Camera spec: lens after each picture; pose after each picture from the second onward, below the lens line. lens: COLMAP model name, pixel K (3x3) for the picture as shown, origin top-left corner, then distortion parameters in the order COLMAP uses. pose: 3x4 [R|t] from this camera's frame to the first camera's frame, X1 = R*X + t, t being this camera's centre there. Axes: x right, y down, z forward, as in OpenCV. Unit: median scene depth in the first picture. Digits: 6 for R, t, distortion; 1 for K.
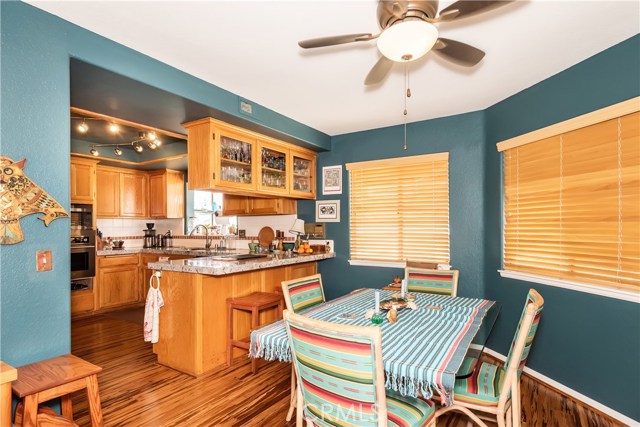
lens RADIAL K [[348.1, 0, 335.8], [0, 348.1, 223.7], [0, 0, 1]] dist [0.017182, -0.002662]
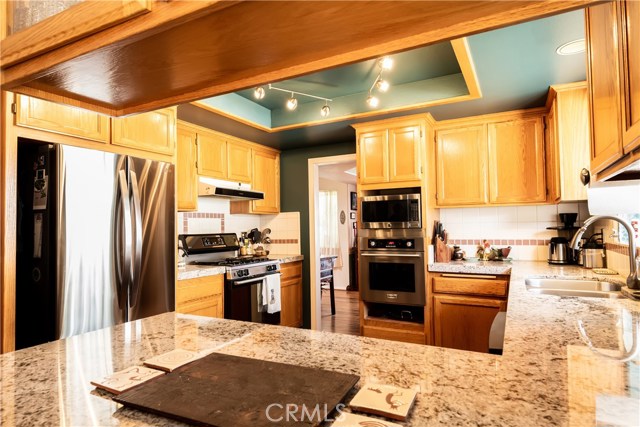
lens RADIAL K [[371.7, 0, 319.1], [0, 371.7, 210.9], [0, 0, 1]] dist [0.006729, -0.000201]
pose [[0.044590, -0.029314, -0.998575, -0.049281], [0.026219, 0.999259, -0.028164, 0.001242], [0.998661, -0.024926, 0.045325, 0.803265]]
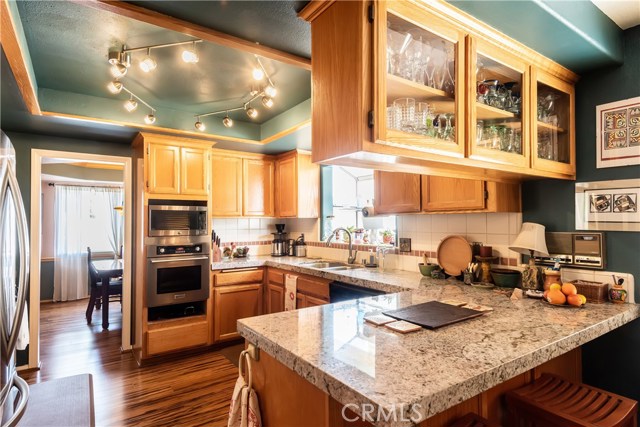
lens RADIAL K [[348.1, 0, 325.6], [0, 348.1, 212.1], [0, 0, 1]] dist [0.017182, -0.002662]
pose [[0.913868, -0.006355, -0.405961, -0.163488], [0.000371, 0.999890, -0.014818, -0.020066], [0.406010, 0.013391, 0.913770, 0.430935]]
